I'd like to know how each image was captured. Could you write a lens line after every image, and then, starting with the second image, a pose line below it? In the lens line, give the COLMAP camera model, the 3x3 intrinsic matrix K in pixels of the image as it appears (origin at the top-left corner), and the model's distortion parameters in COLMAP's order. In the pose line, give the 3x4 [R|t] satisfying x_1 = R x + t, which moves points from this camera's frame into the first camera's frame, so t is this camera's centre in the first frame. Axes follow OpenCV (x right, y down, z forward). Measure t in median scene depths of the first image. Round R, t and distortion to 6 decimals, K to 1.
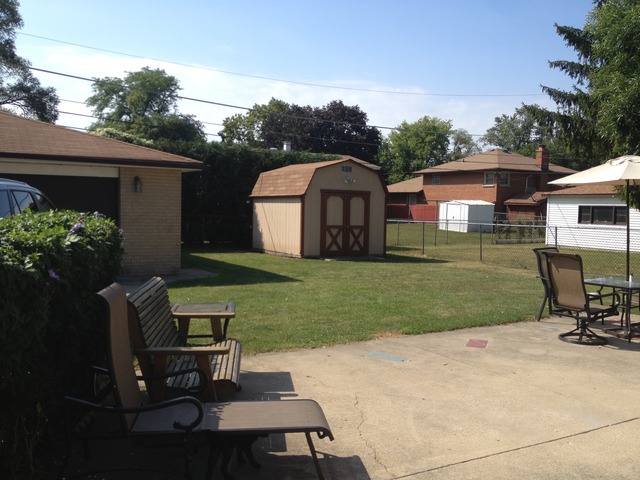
lens RADIAL K [[602.2, 0, 317.6], [0, 602.2, 241.7], [0, 0, 1]] dist [0.010976, -0.007074]
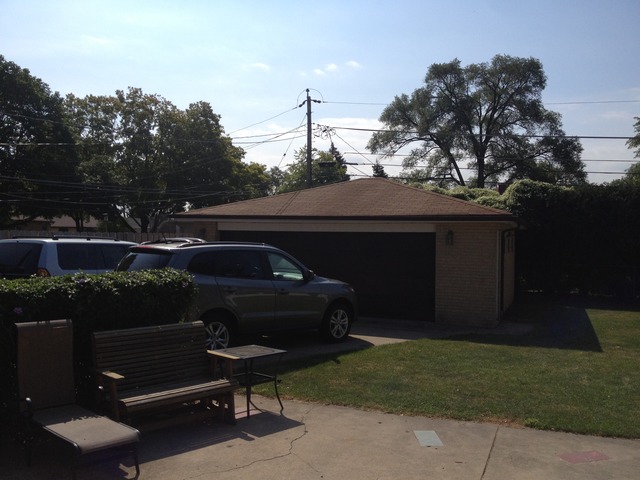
lens RADIAL K [[602.2, 0, 317.6], [0, 602.2, 241.7], [0, 0, 1]] dist [0.010976, -0.007074]
pose [[0.626713, -0.005879, -0.779228, 0.379532], [-0.050873, 0.997530, -0.048442, -0.025757], [0.777588, 0.070001, 0.624866, 0.156906]]
